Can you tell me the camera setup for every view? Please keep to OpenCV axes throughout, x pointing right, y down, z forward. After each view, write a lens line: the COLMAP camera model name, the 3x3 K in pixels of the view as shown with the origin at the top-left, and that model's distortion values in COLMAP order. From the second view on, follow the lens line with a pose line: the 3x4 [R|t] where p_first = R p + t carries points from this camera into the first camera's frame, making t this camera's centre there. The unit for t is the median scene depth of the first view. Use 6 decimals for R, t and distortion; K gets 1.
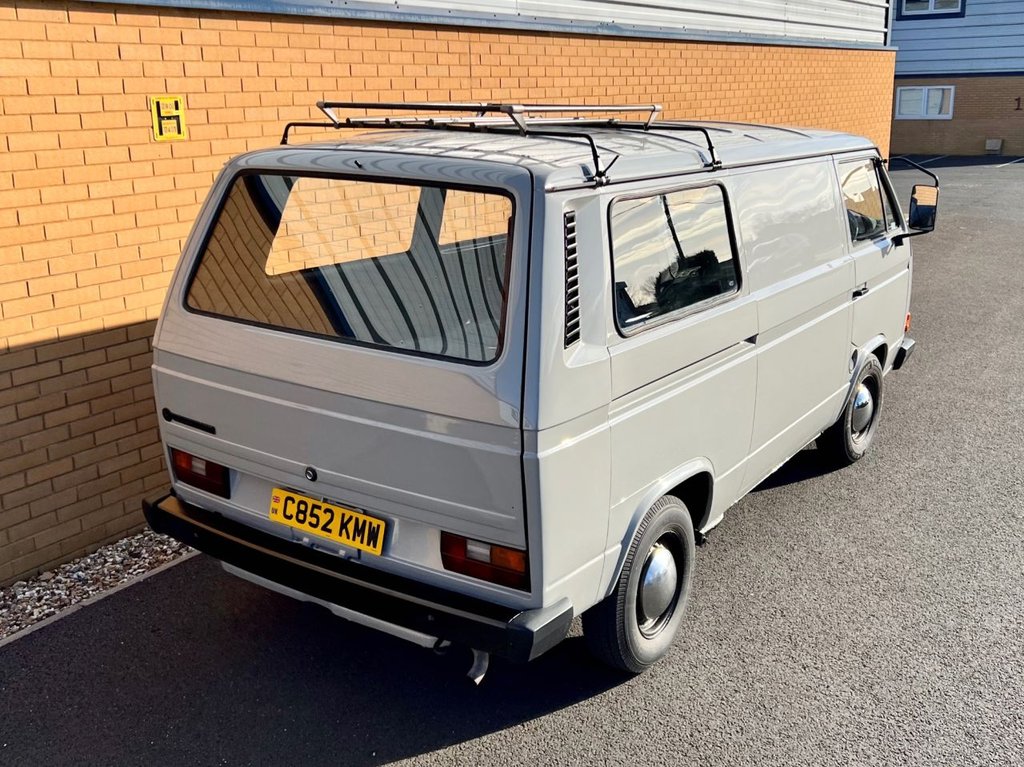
lens RADIAL K [[923.5, 0, 482.0], [0, 923.5, 353.1], [0, 0, 1]] dist [0.027755, -0.007137]
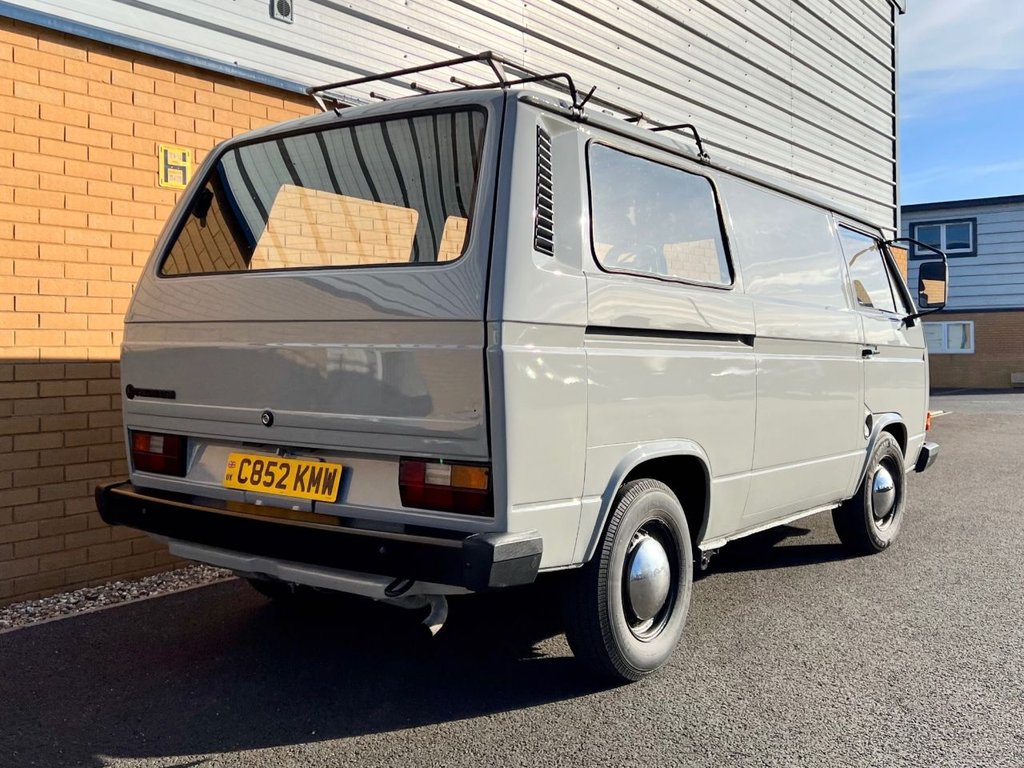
lens RADIAL K [[924.1, 0, 470.1], [0, 924.1, 384.3], [0, 0, 1]] dist [0.017281, 0.011166]
pose [[0.998854, 0.020469, -0.043267, 0.055300], [-0.029572, 0.974690, -0.221596, 0.280838], [0.037636, 0.222621, 0.974178, 0.087087]]
